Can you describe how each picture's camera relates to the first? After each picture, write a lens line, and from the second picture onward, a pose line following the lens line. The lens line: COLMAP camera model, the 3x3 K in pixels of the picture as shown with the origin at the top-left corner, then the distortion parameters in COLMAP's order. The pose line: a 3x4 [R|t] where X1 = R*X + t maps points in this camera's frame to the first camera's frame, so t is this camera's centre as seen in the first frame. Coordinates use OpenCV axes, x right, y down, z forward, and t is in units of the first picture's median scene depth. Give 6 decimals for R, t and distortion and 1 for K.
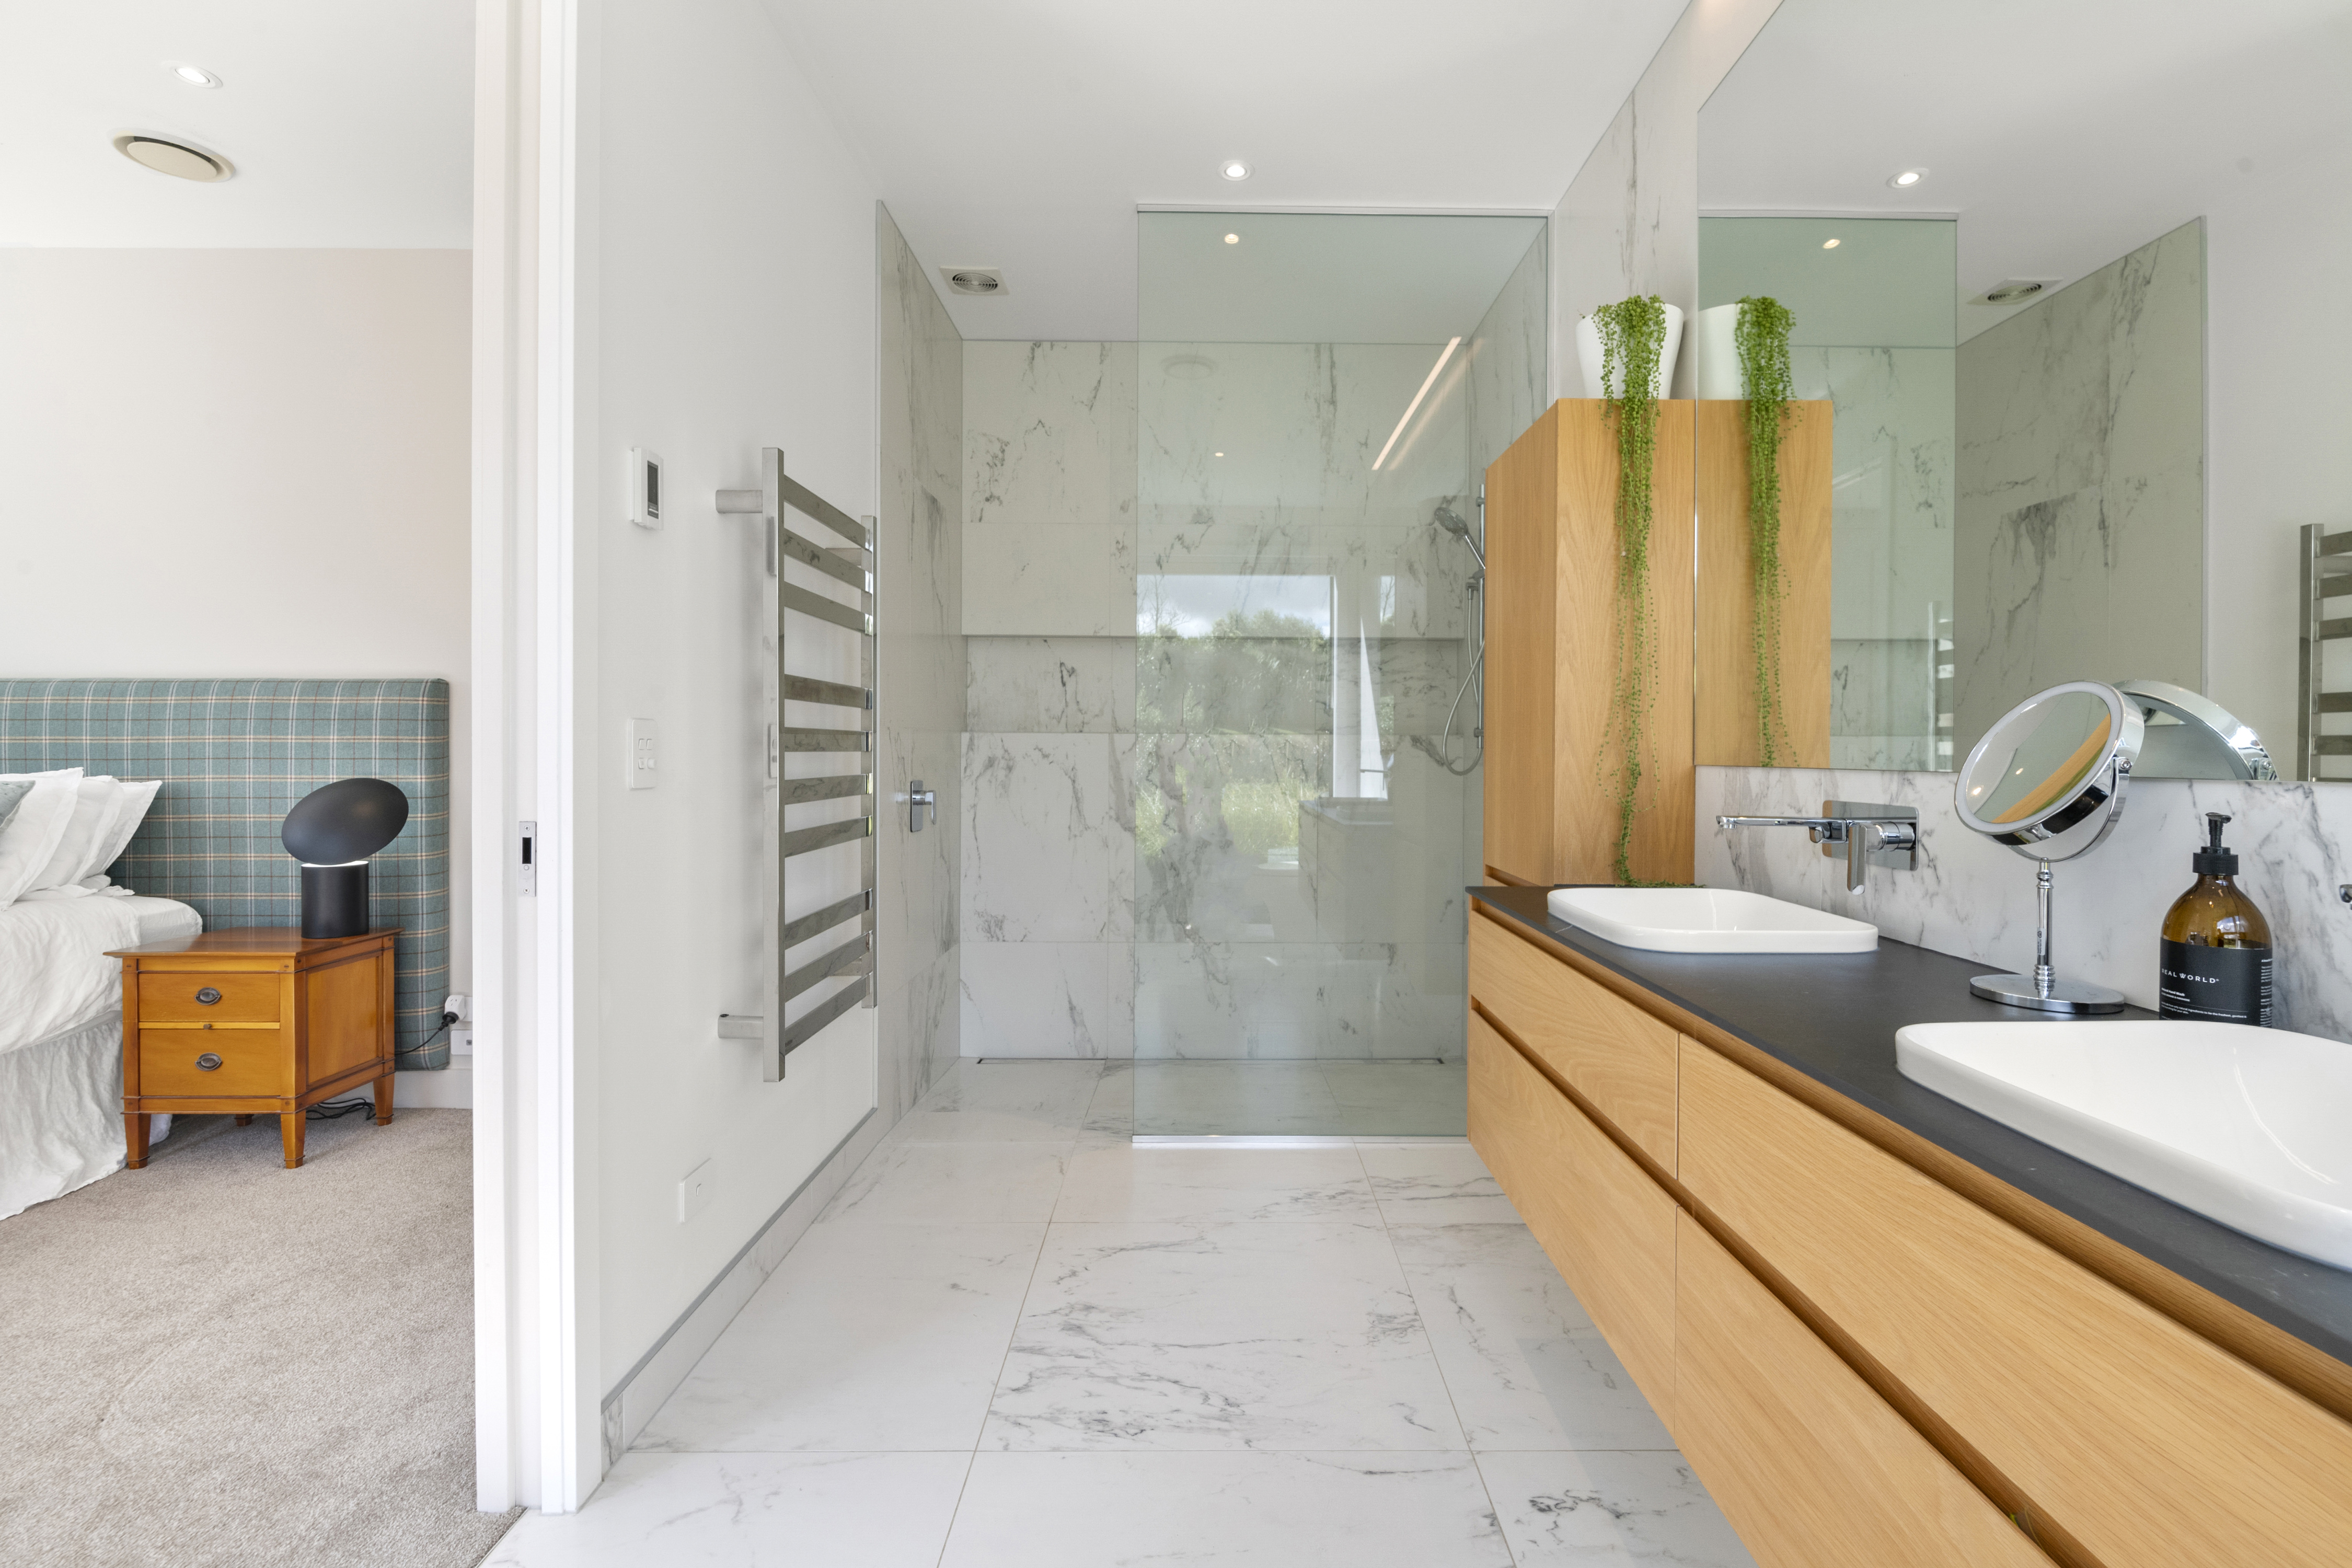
lens RADIAL K [[1037.0, 0, 1233.9], [0, 1037.0, 752.1], [0, 0, 1]] dist [-0.010149, -0.000443]
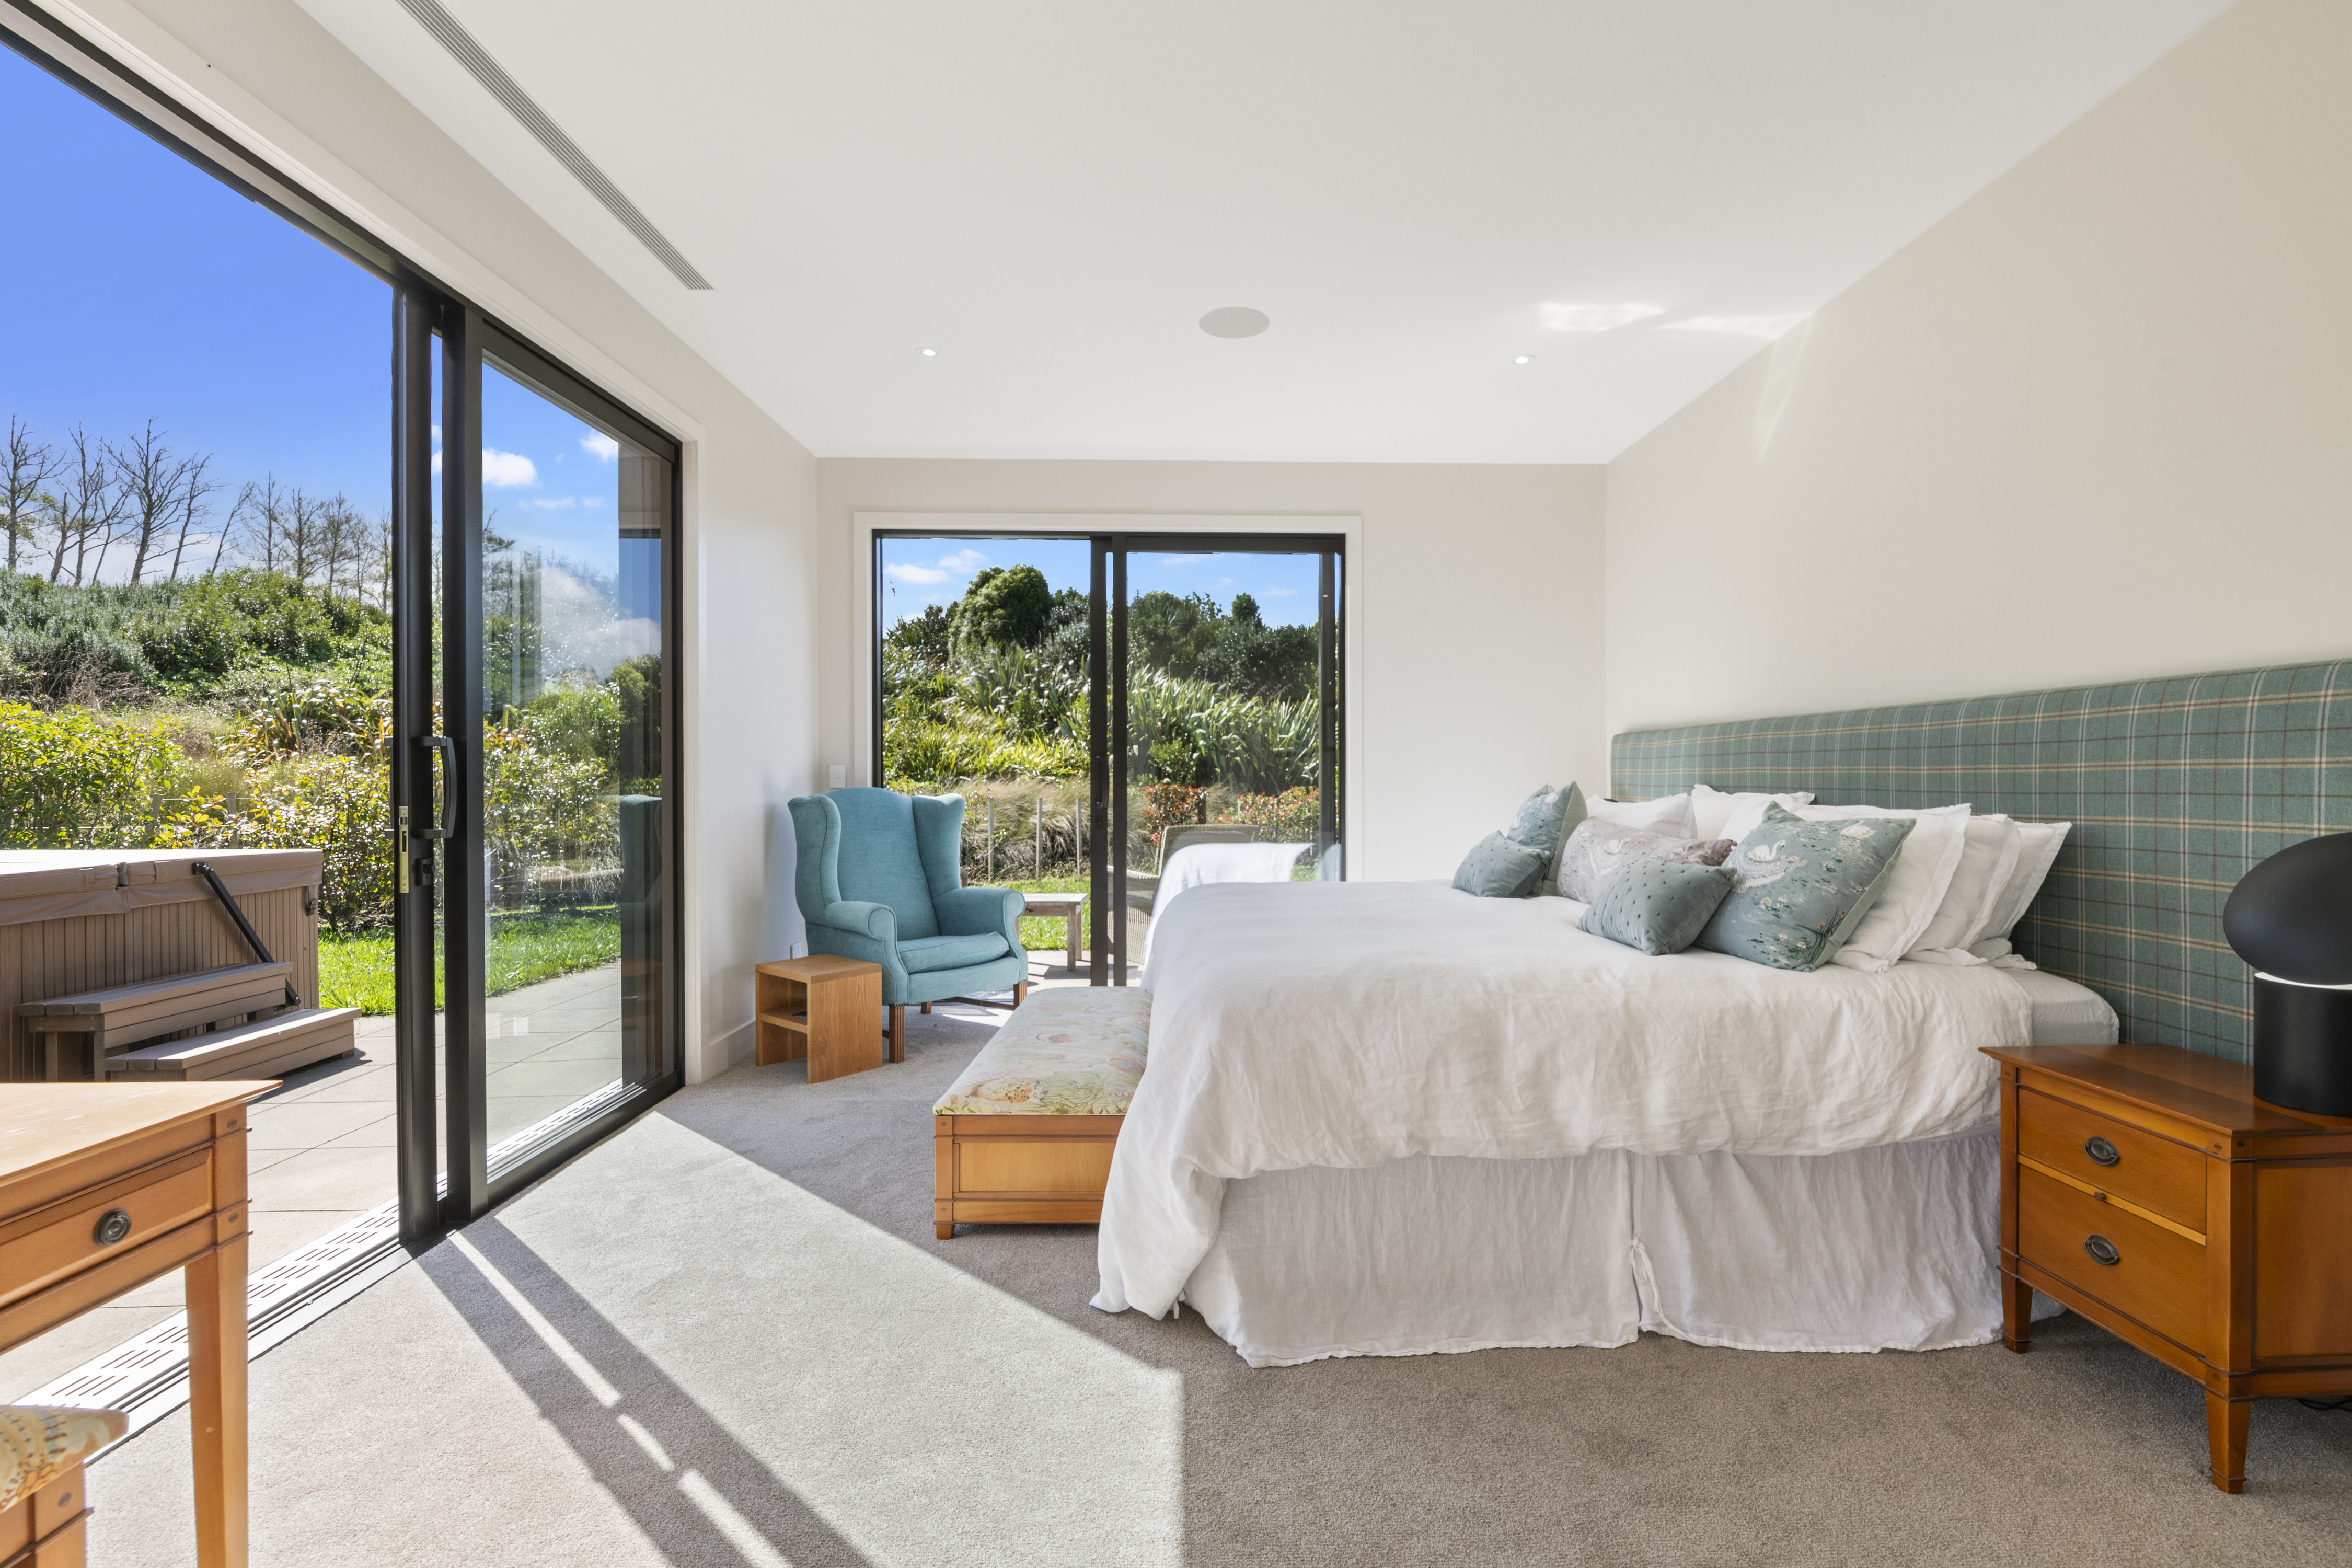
lens RADIAL K [[1037.0, 0, 1215.6], [0, 1037.0, 775.5], [0, 0, 1]] dist [-0.010149, -0.000443]
pose [[-0.004040, -0.005953, -0.999974, -0.320282], [-0.001503, 0.999981, -0.005947, -0.000927], [0.999991, 0.001479, -0.004049, 0.414823]]
